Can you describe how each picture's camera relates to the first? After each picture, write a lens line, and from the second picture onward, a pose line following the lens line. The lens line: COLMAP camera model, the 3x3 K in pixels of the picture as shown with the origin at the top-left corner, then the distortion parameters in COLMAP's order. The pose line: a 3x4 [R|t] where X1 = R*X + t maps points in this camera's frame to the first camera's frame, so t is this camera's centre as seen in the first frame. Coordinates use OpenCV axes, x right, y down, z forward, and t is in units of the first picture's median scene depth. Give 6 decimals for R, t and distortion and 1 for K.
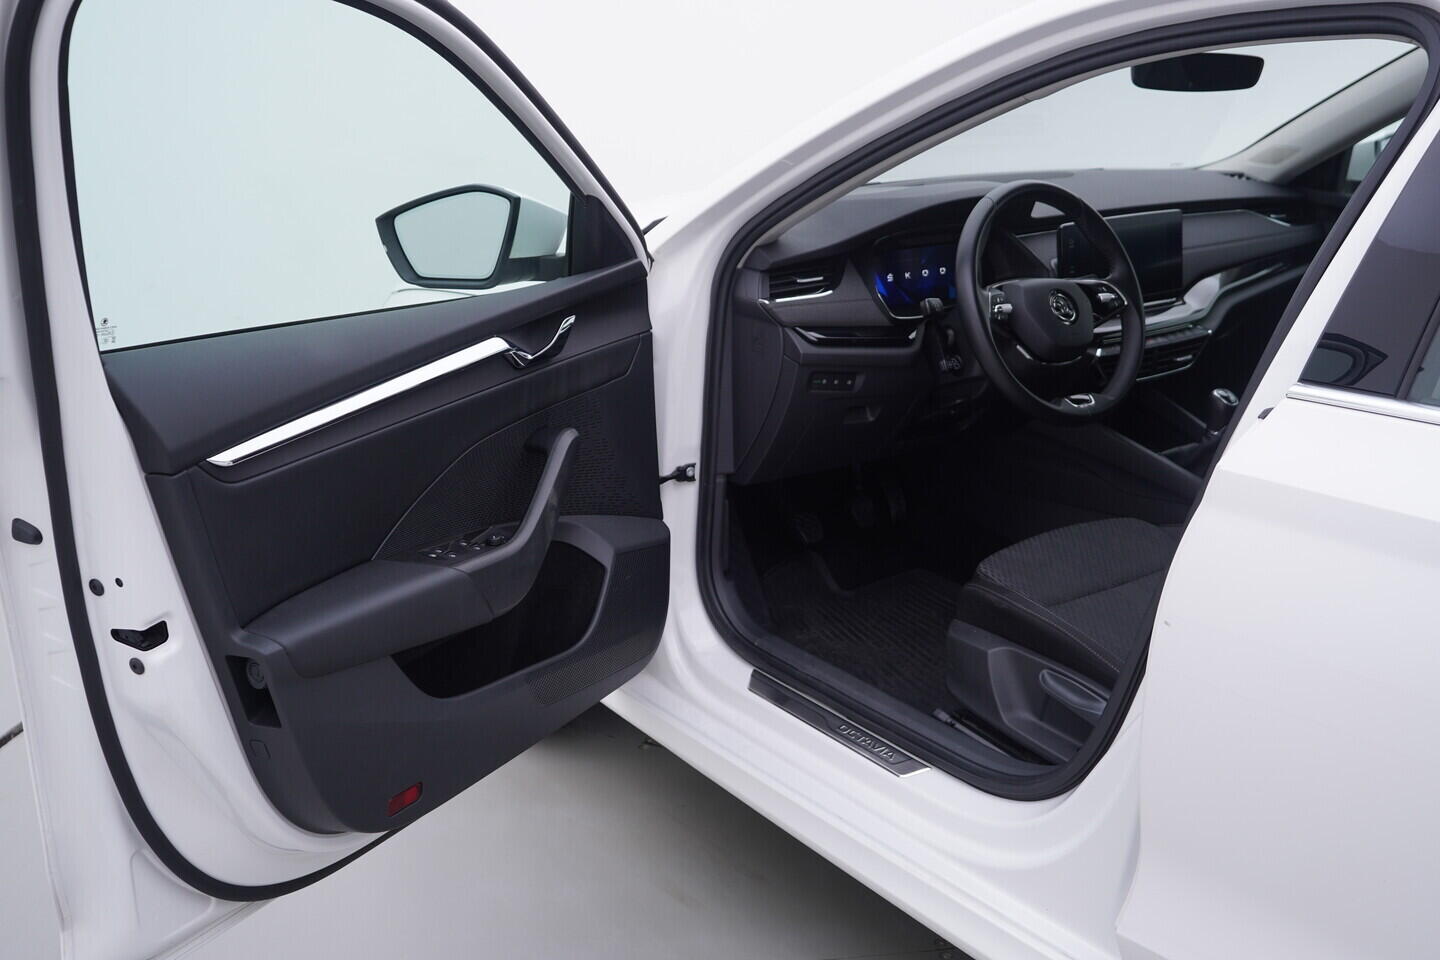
lens RADIAL K [[1457.5, 0, 728.5], [0, 1457.5, 470.6], [0, 0, 1]] dist [-0.002453, 0.018874]
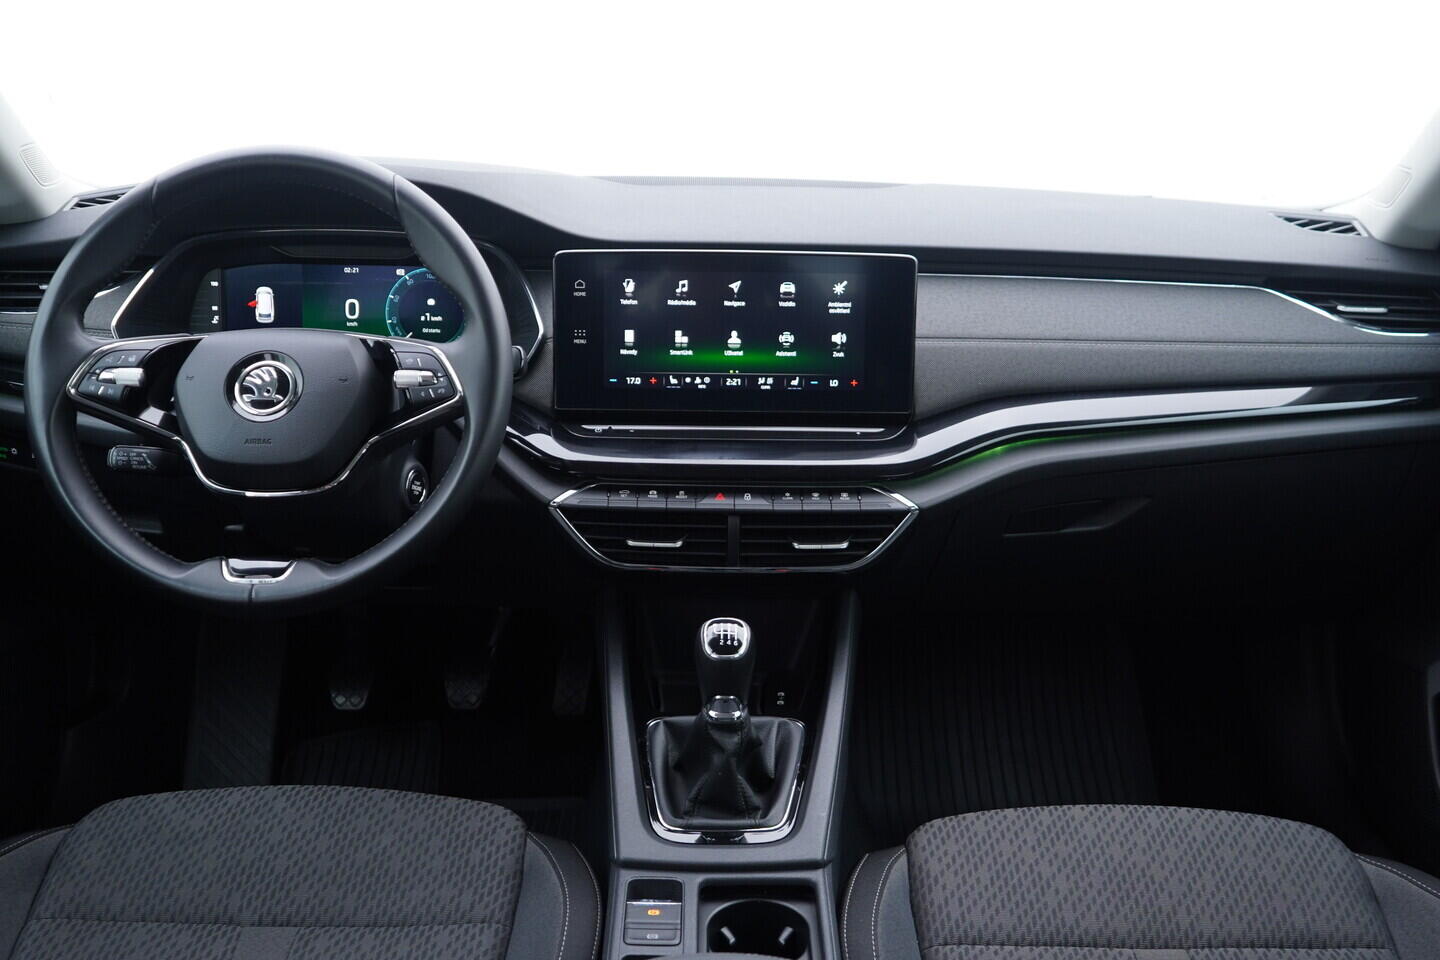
lens RADIAL K [[1457.5, 0, 728.5], [0, 1457.5, 470.6], [0, 0, 1]] dist [-0.002453, 0.018874]
pose [[0.796320, 0.171578, -0.580031, 0.560437], [-0.194997, 0.980549, 0.022345, -0.107554], [0.572583, 0.095310, 0.814288, 0.570087]]
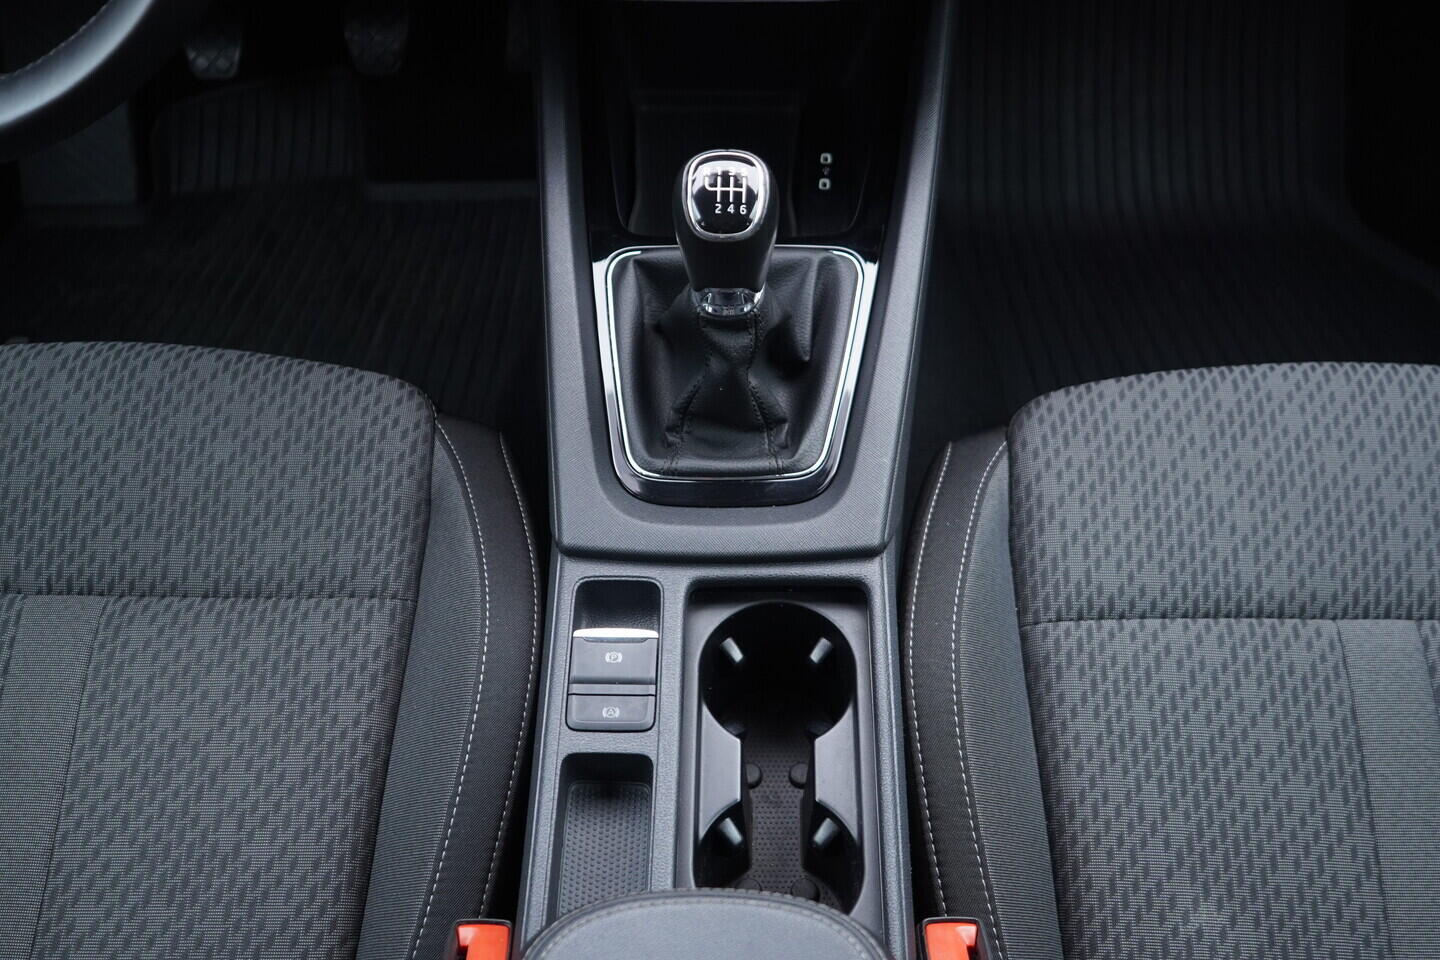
lens RADIAL K [[1457.5, 0, 728.5], [0, 1457.5, 470.6], [0, 0, 1]] dist [-0.002453, 0.018874]
pose [[0.780850, 0.474243, -0.406653, 0.438878], [-0.178607, 0.793240, 0.582125, -0.154102], [0.598642, -0.381922, 0.704105, 0.737543]]
